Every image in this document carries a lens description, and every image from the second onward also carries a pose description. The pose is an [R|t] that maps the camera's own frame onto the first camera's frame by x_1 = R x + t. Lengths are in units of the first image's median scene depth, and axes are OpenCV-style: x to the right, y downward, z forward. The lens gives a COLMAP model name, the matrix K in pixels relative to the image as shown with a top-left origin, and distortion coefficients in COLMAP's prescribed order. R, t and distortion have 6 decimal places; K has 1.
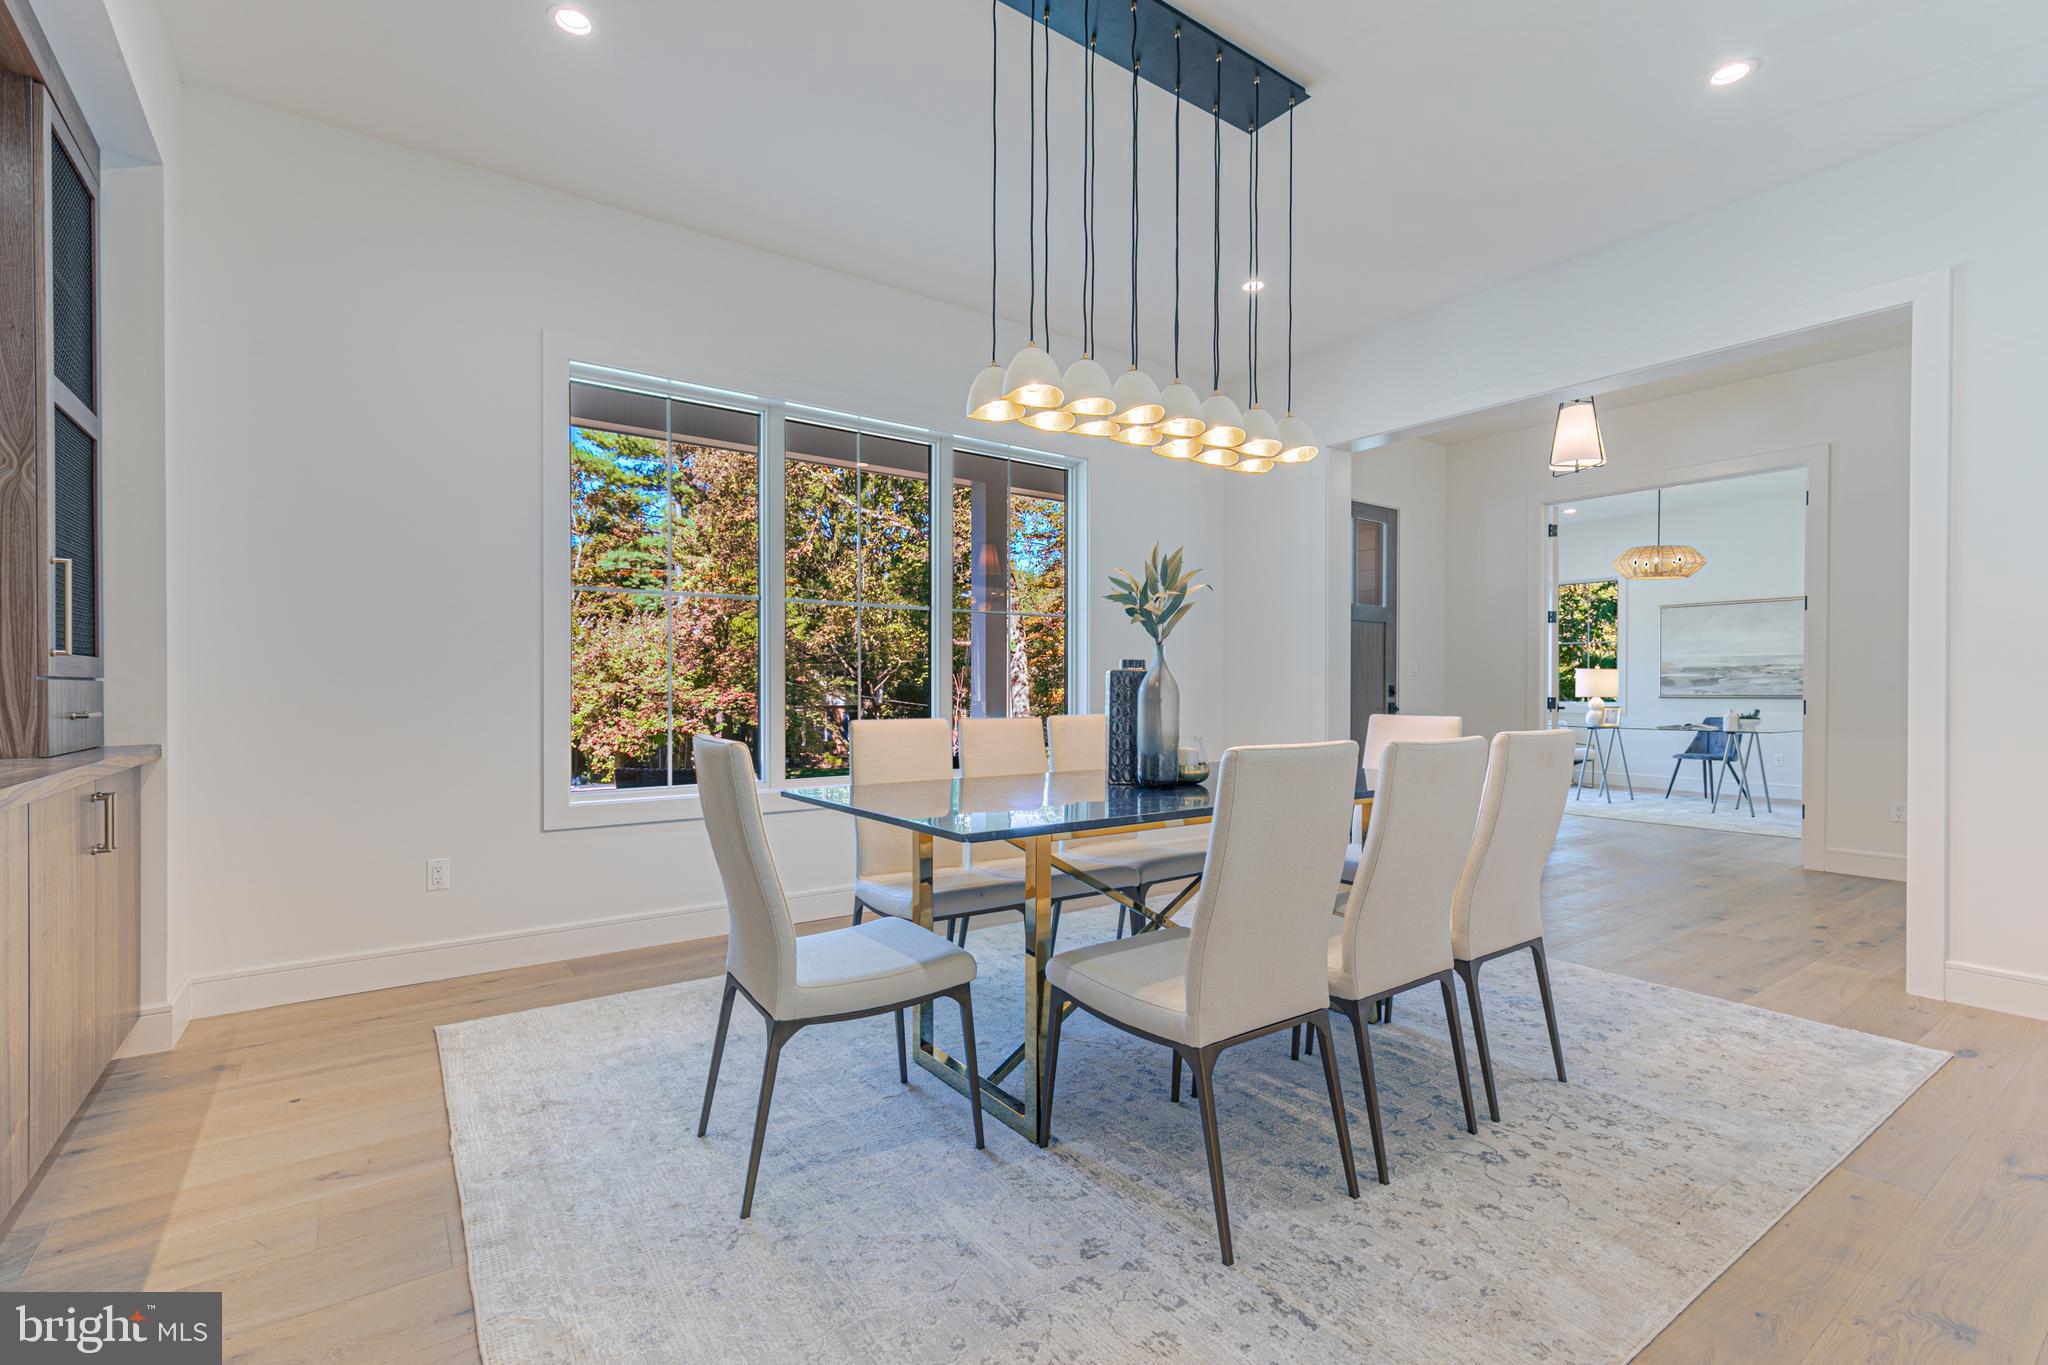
lens RADIAL K [[919.3, 0, 1027.0], [0, 919.3, 688.0], [0, 0, 1]] dist [0.010582, -0.001911]
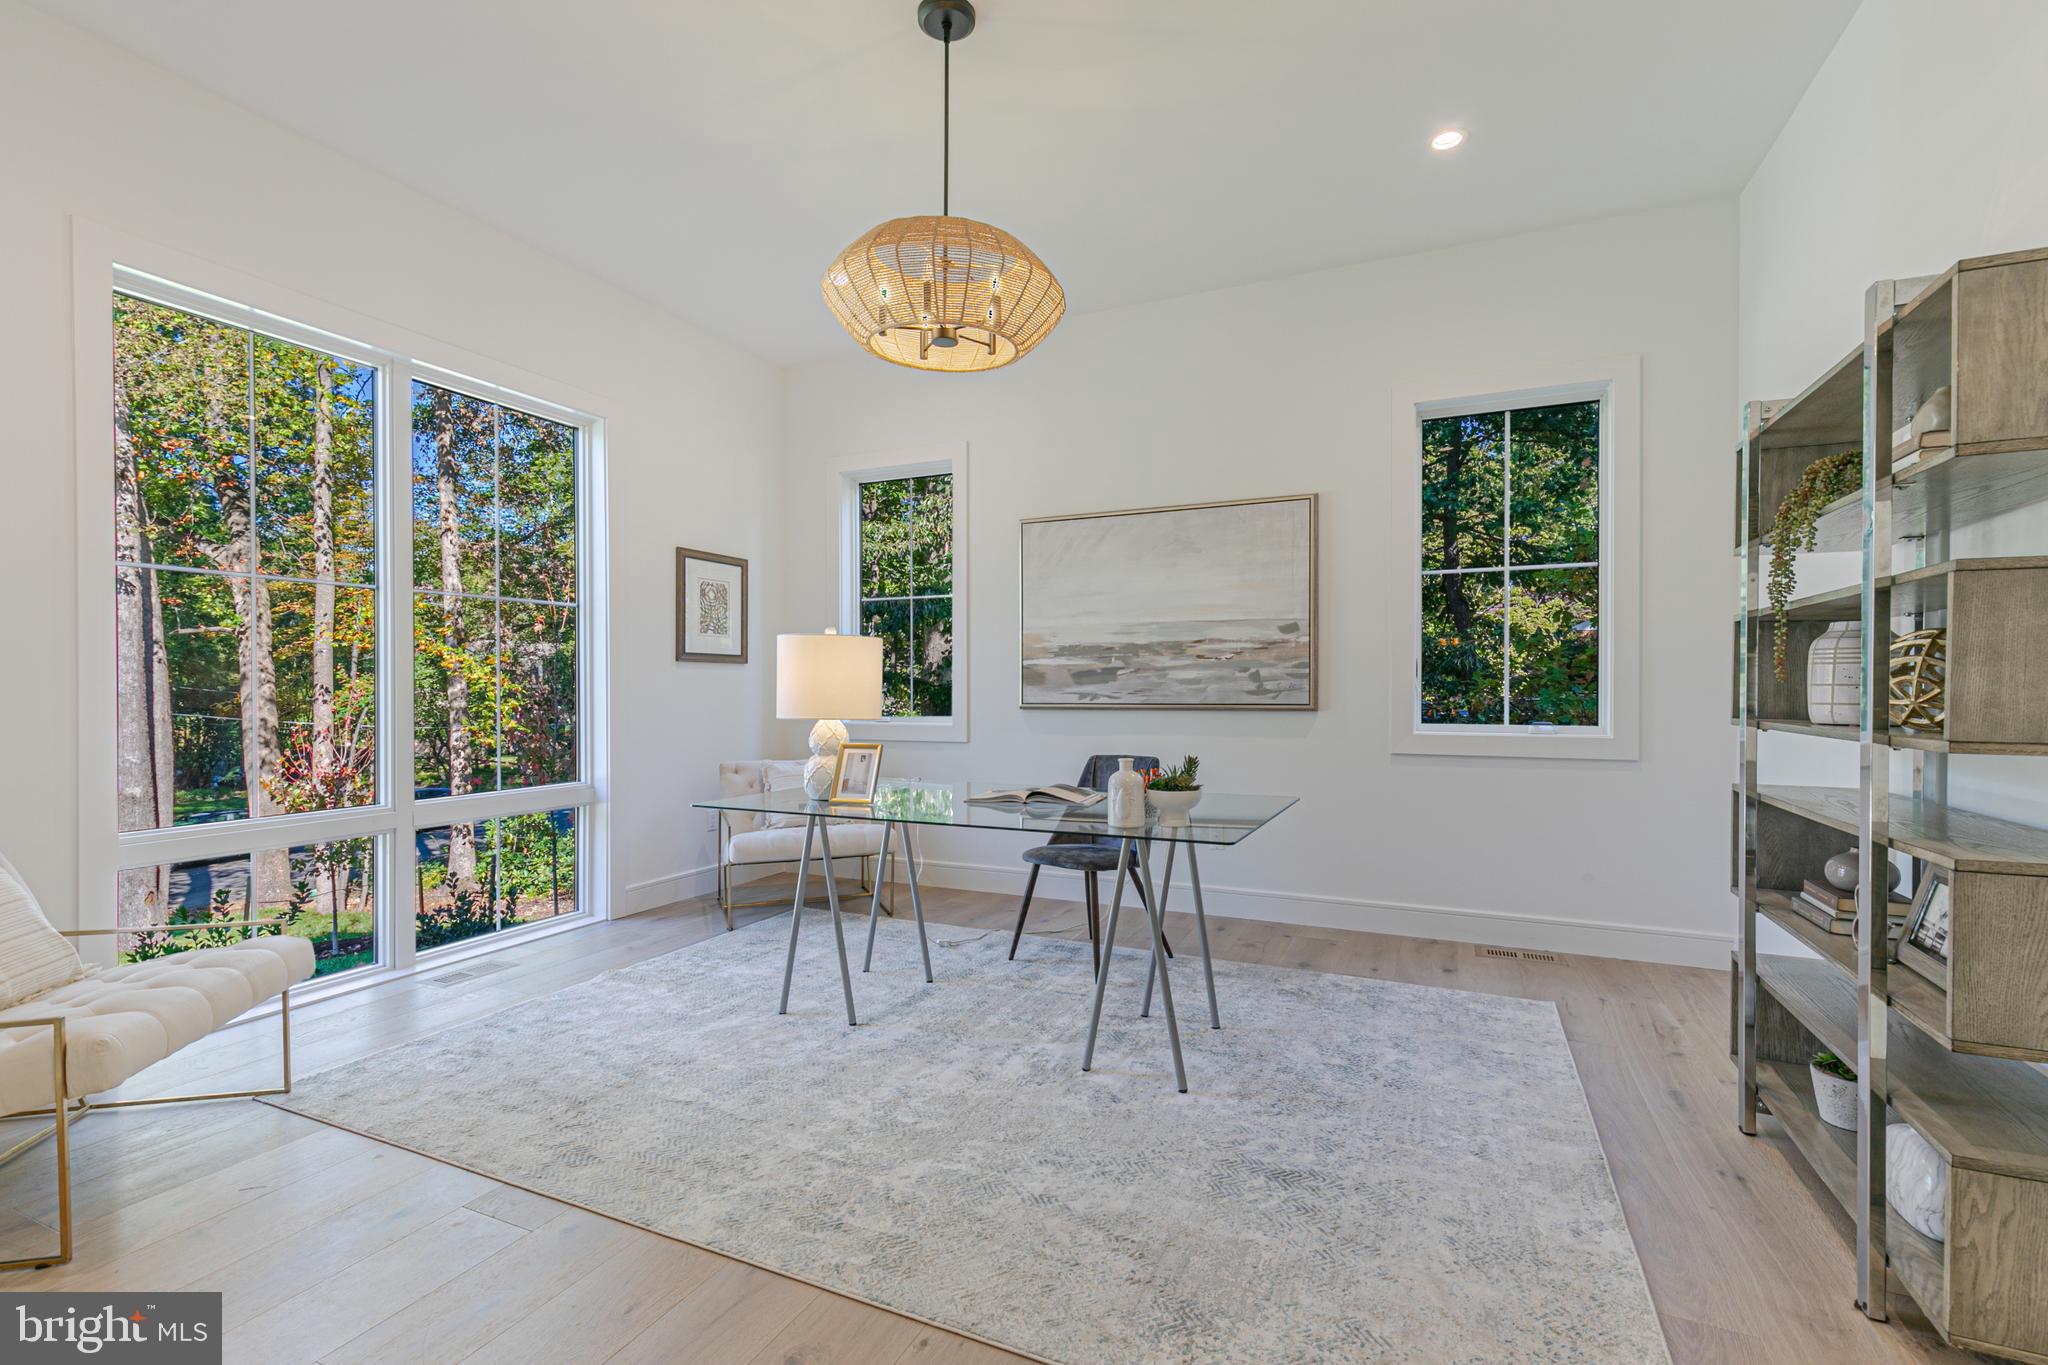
lens RADIAL K [[919.3, 0, 1022.8], [0, 919.3, 686.1], [0, 0, 1]] dist [0.010582, -0.001911]
pose [[0.871299, -0.006811, 0.490705, 0.477897], [0.005343, 0.999976, 0.004393, -0.003811], [-0.490723, -0.001206, 0.871315, 0.616099]]
